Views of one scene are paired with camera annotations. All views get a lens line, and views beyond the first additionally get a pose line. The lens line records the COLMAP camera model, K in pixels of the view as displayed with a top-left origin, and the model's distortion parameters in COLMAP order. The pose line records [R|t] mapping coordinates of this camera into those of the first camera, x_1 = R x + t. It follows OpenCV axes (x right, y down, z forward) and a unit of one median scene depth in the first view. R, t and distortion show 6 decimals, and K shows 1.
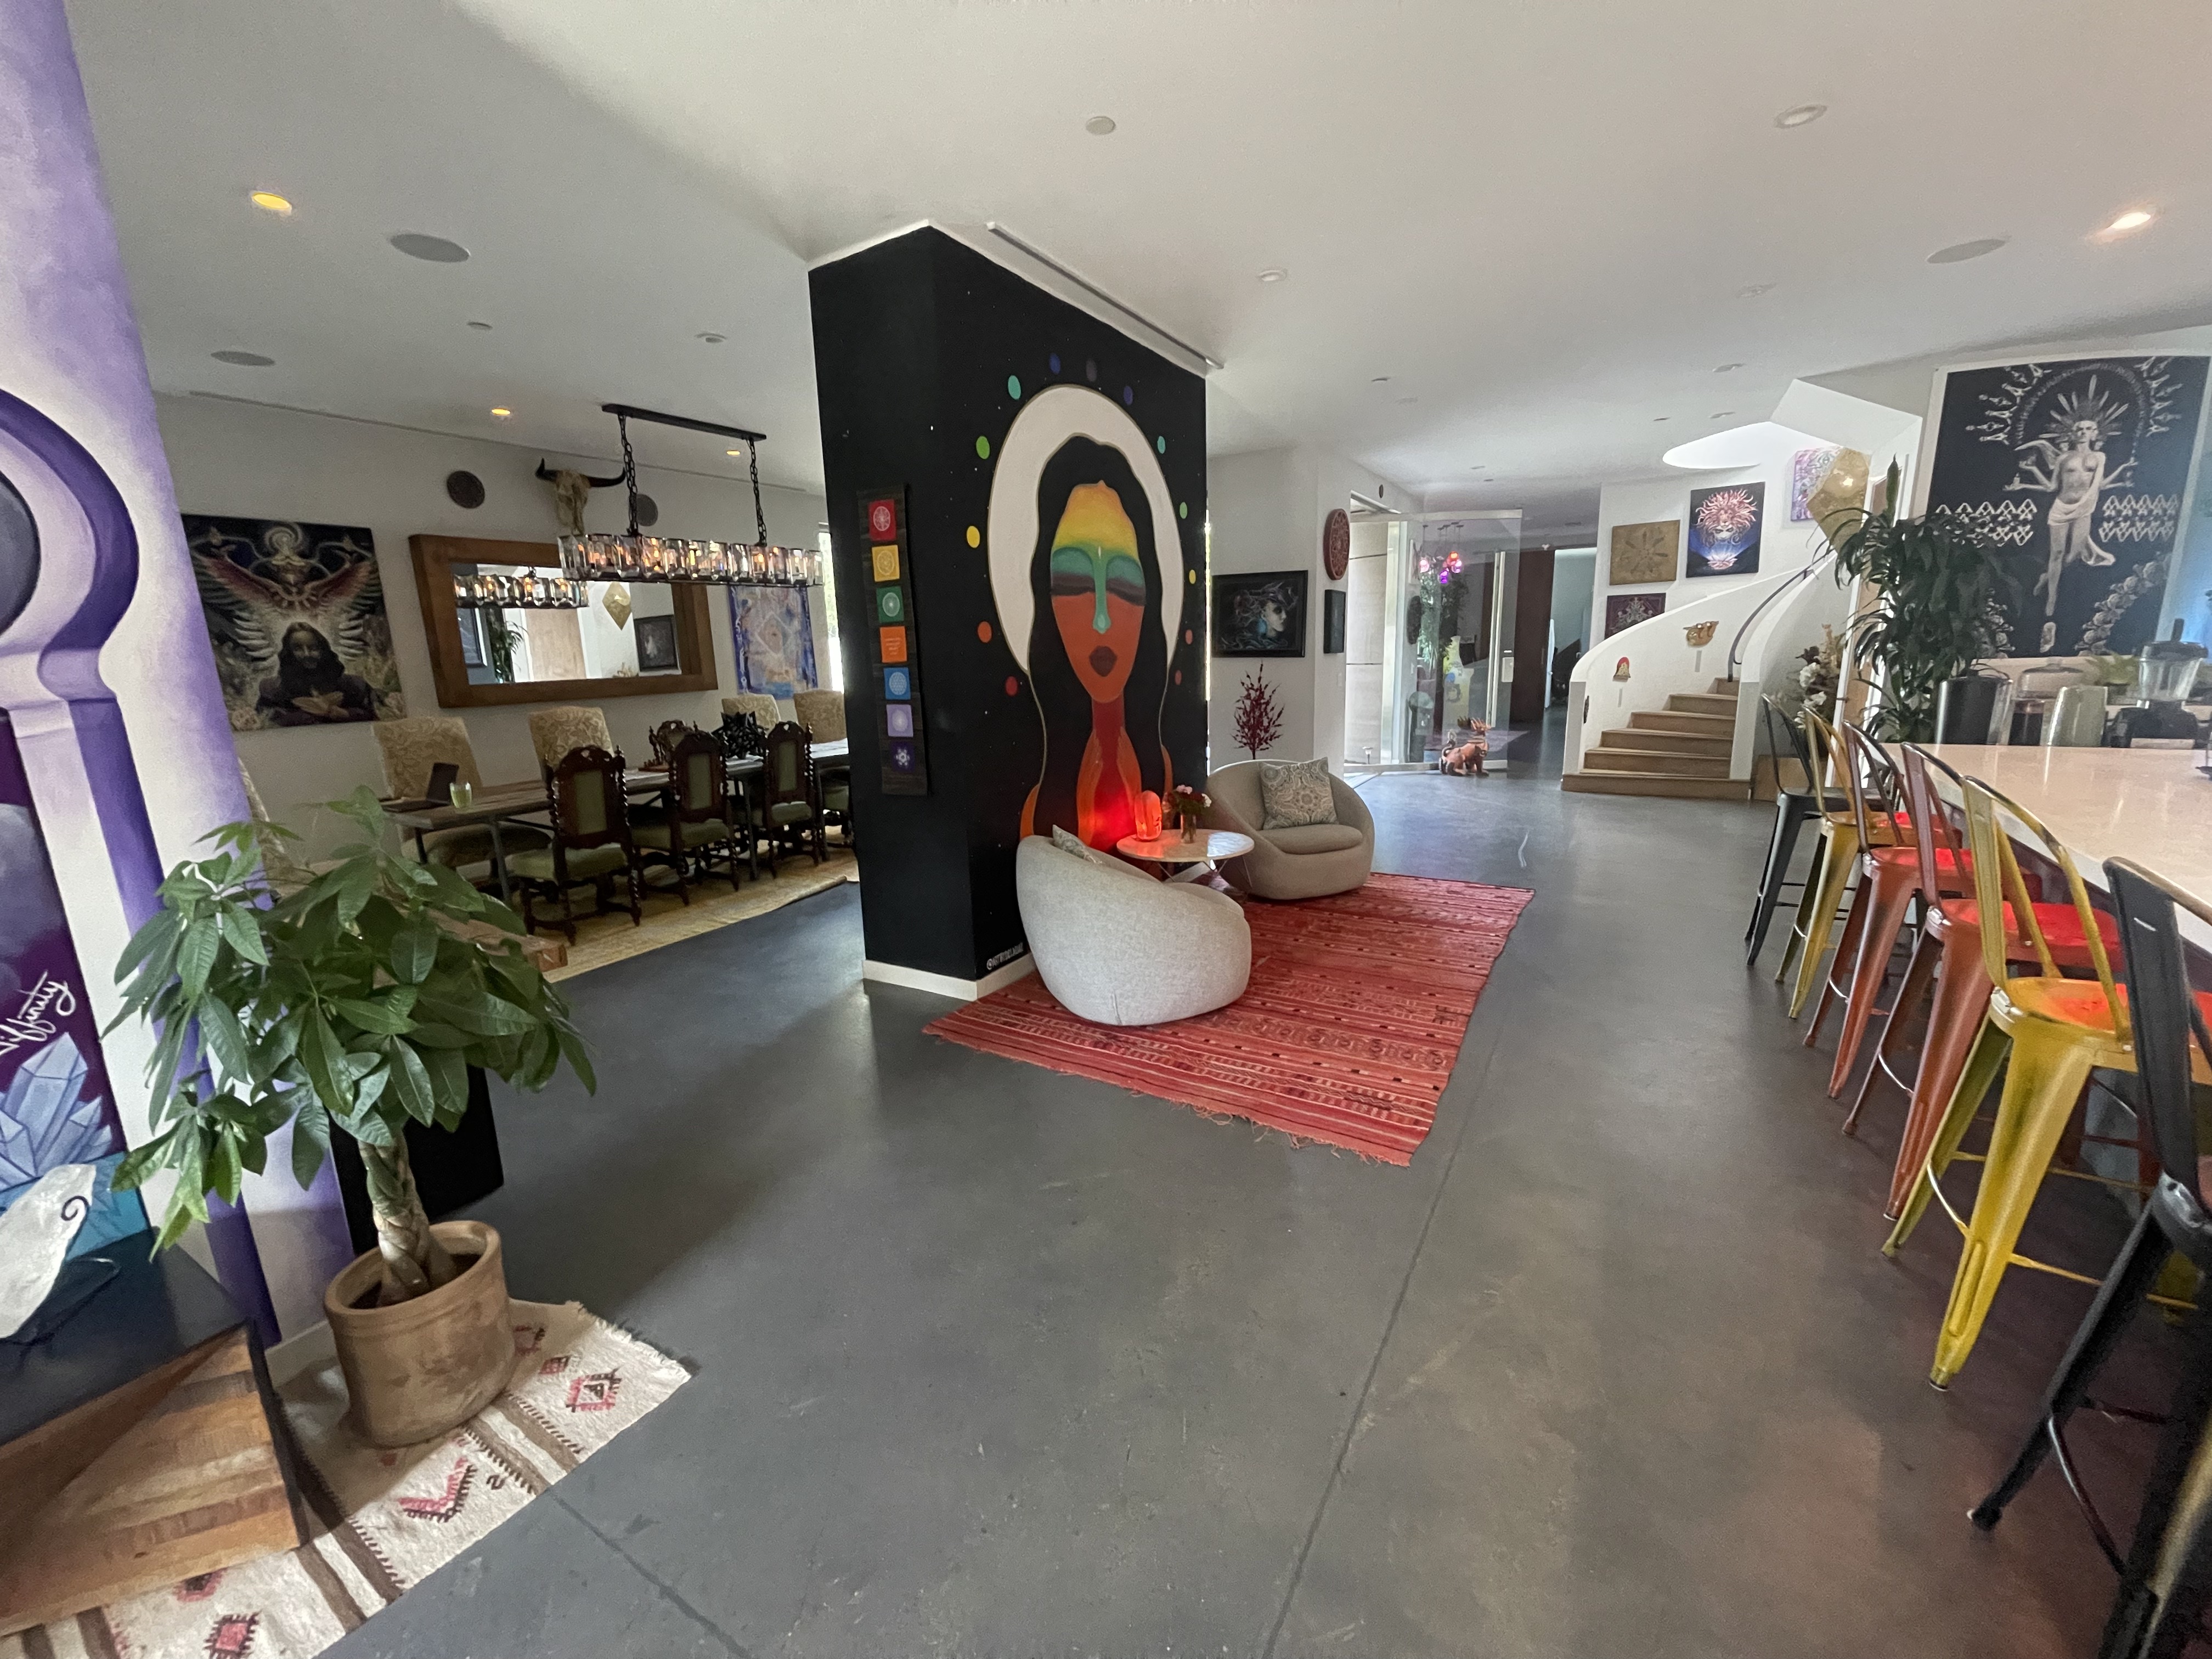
lens RADIAL K [[887.0, 0, 1104.2], [0, 887.0, 833.3], [0, 0, 1]] dist [0.003359, -0.000143]
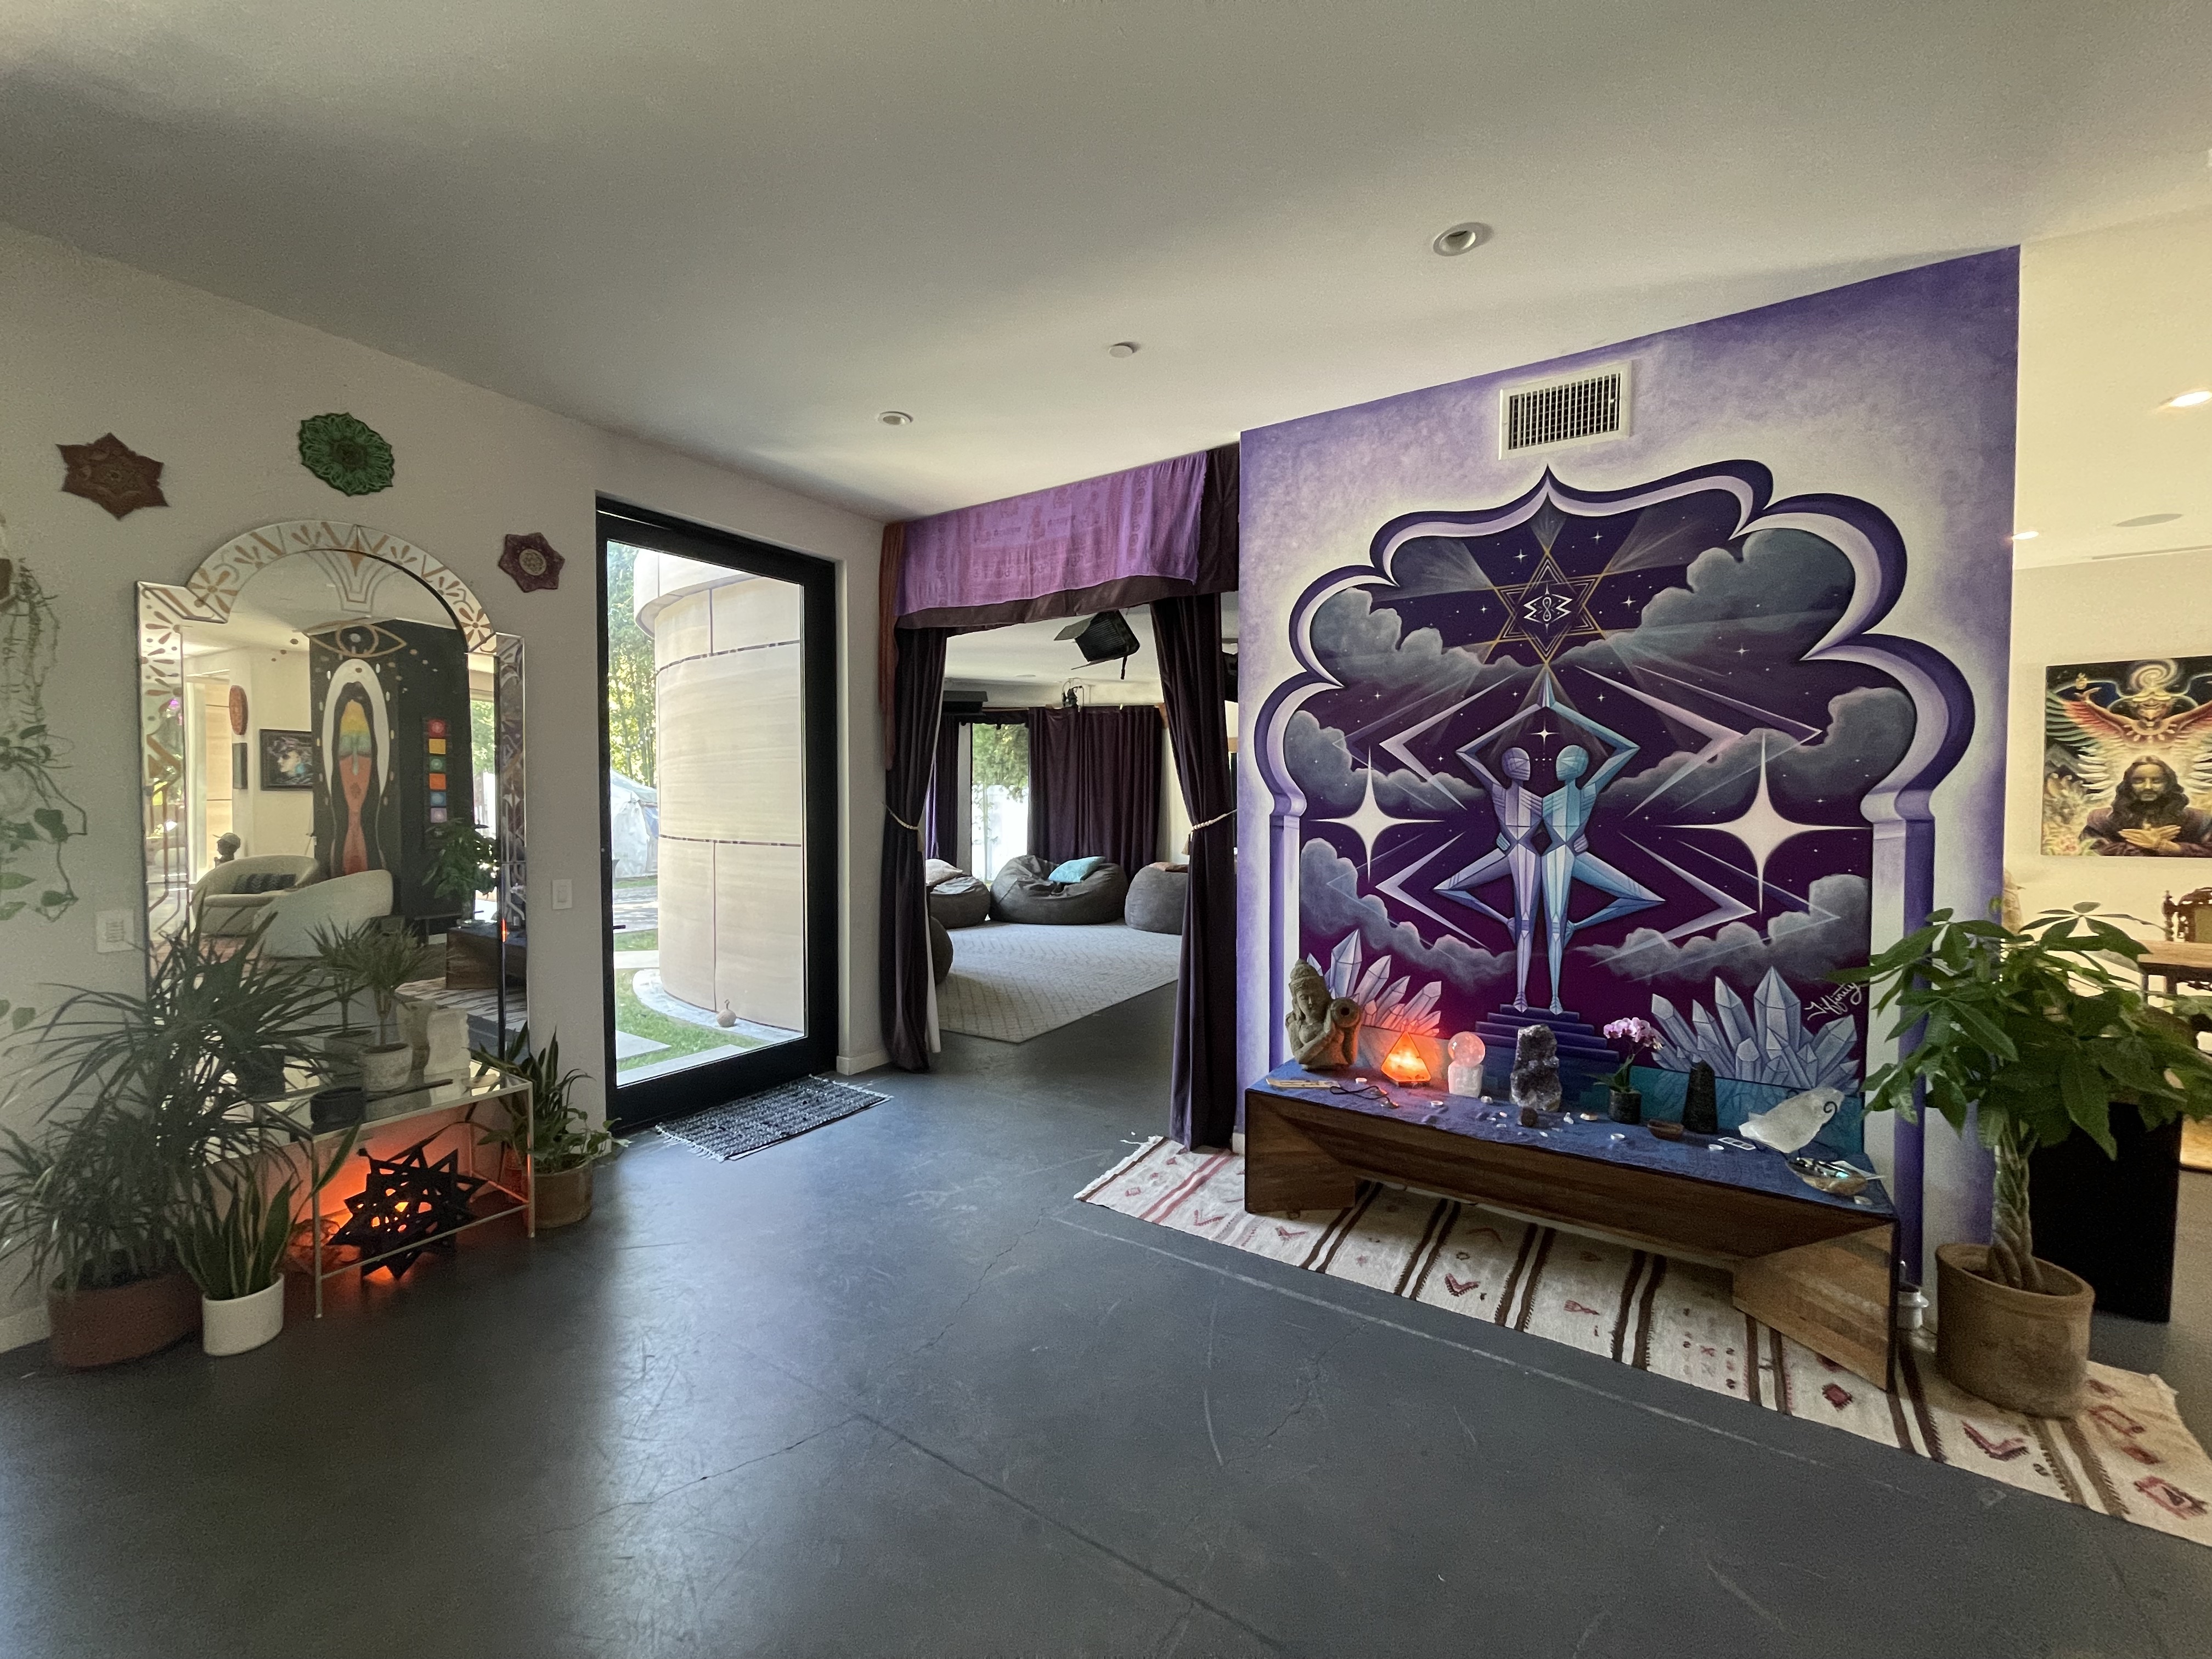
lens RADIAL K [[887.0, 0, 1104.2], [0, 887.0, 833.3], [0, 0, 1]] dist [0.003359, -0.000143]
pose [[-0.036786, 0.064139, -0.997263, 0.151310], [-0.202548, 0.976746, 0.070291, 0.016787], [0.978581, 0.204580, -0.022939, -0.115659]]
